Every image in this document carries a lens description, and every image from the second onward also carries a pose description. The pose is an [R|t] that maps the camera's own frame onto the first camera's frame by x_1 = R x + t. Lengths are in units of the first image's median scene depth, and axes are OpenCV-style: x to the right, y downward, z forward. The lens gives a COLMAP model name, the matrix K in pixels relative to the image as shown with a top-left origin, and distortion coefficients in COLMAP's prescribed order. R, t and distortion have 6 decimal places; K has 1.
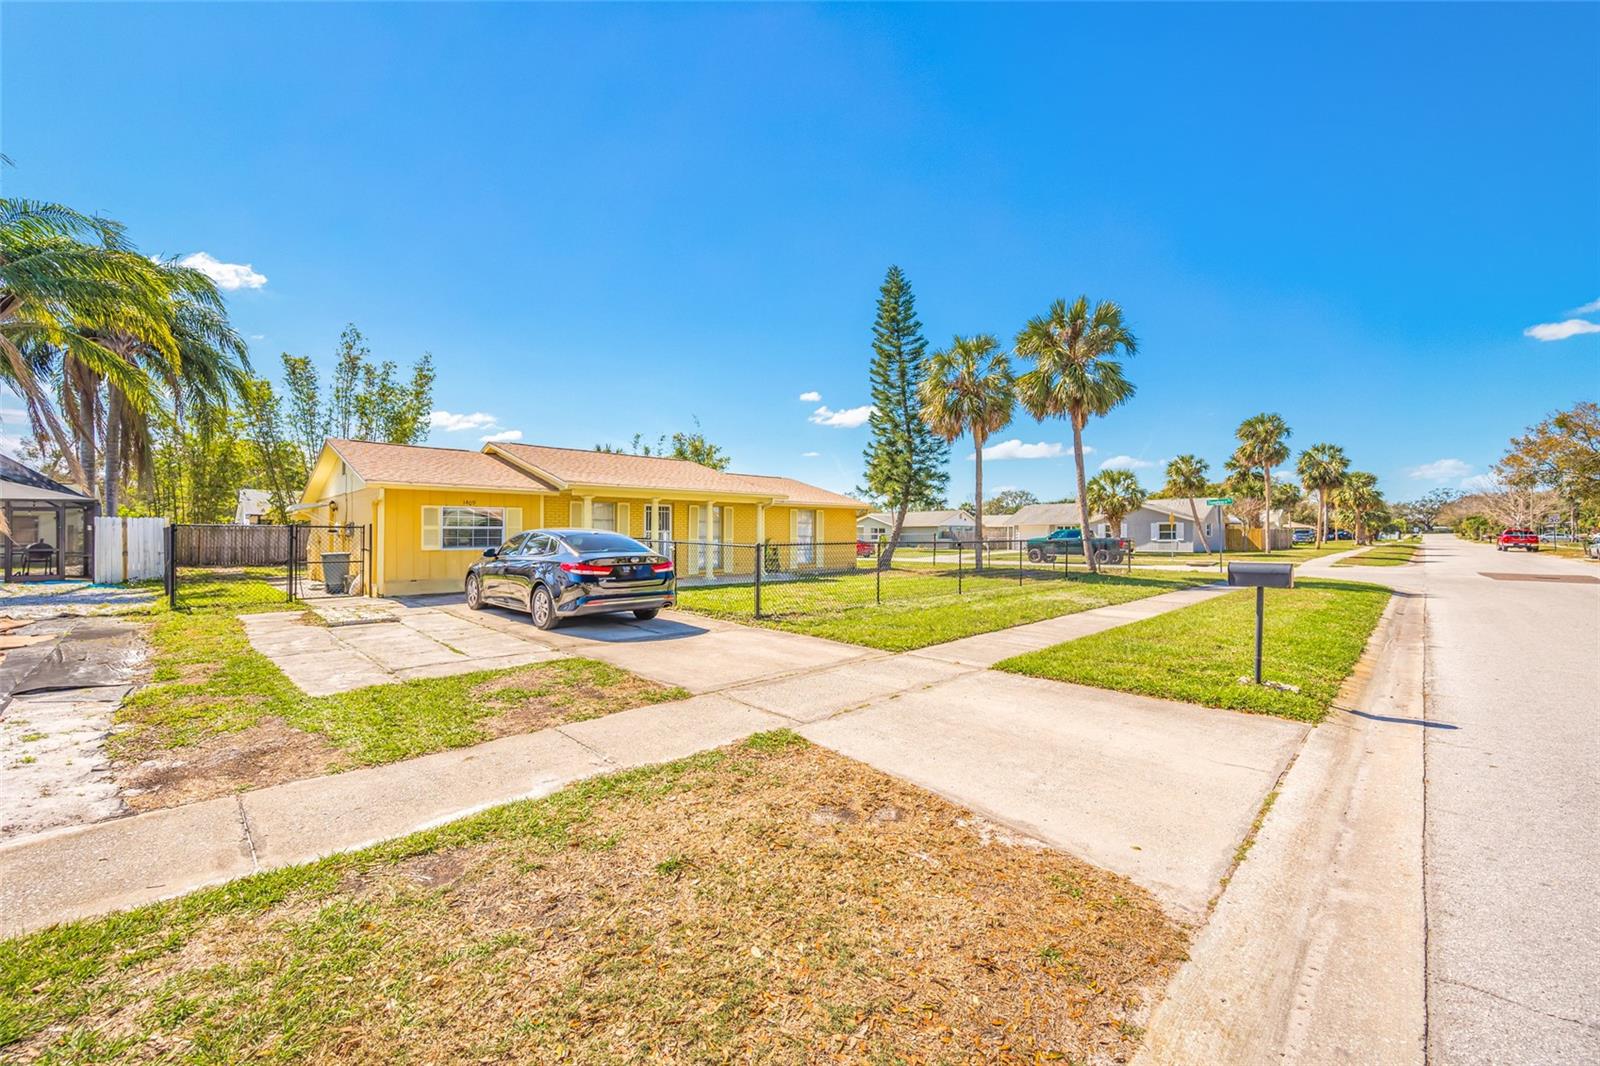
lens RADIAL K [[611.8, 0, 800.0], [0, 611.8, 533.0], [0, 0, 1]] dist [-0.000500, -0.000008]
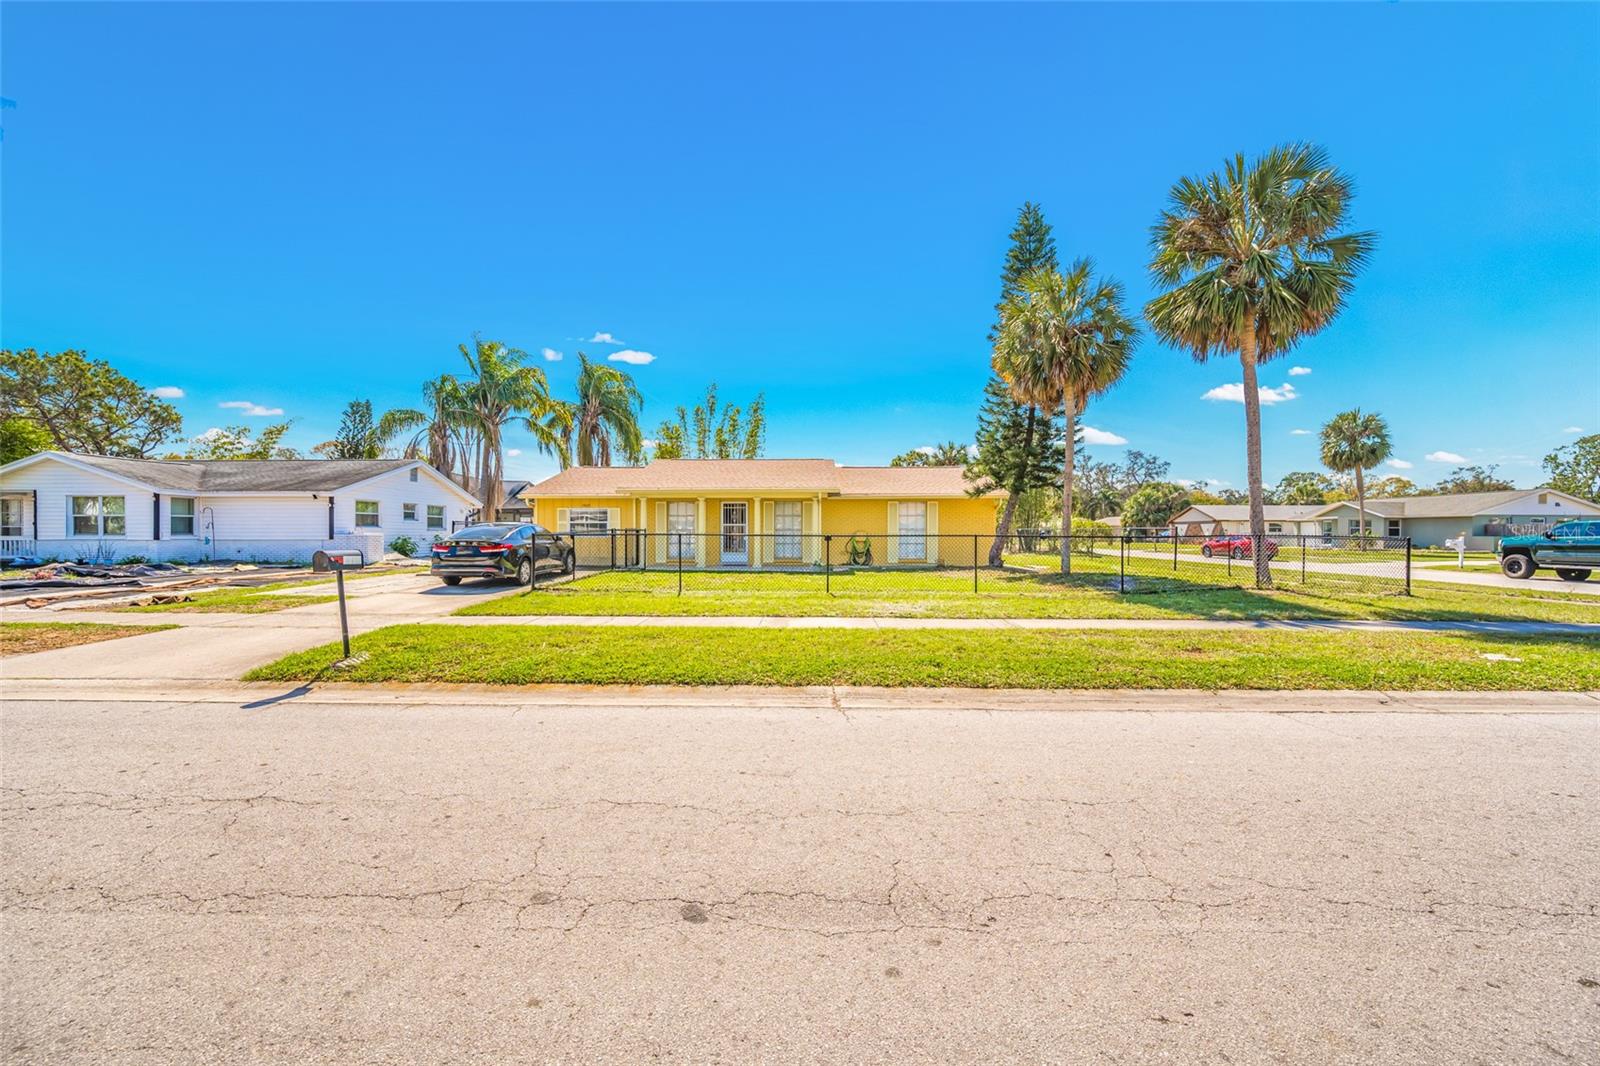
lens RADIAL K [[611.8, 0, 800.0], [0, 611.8, 533.0], [0, 0, 1]] dist [-0.000500, -0.000008]
pose [[0.698252, 0.007383, -0.715814, 0.580695], [-0.001241, 0.999958, 0.009103, 0.002608], [0.715850, -0.005467, 0.698232, 0.220431]]
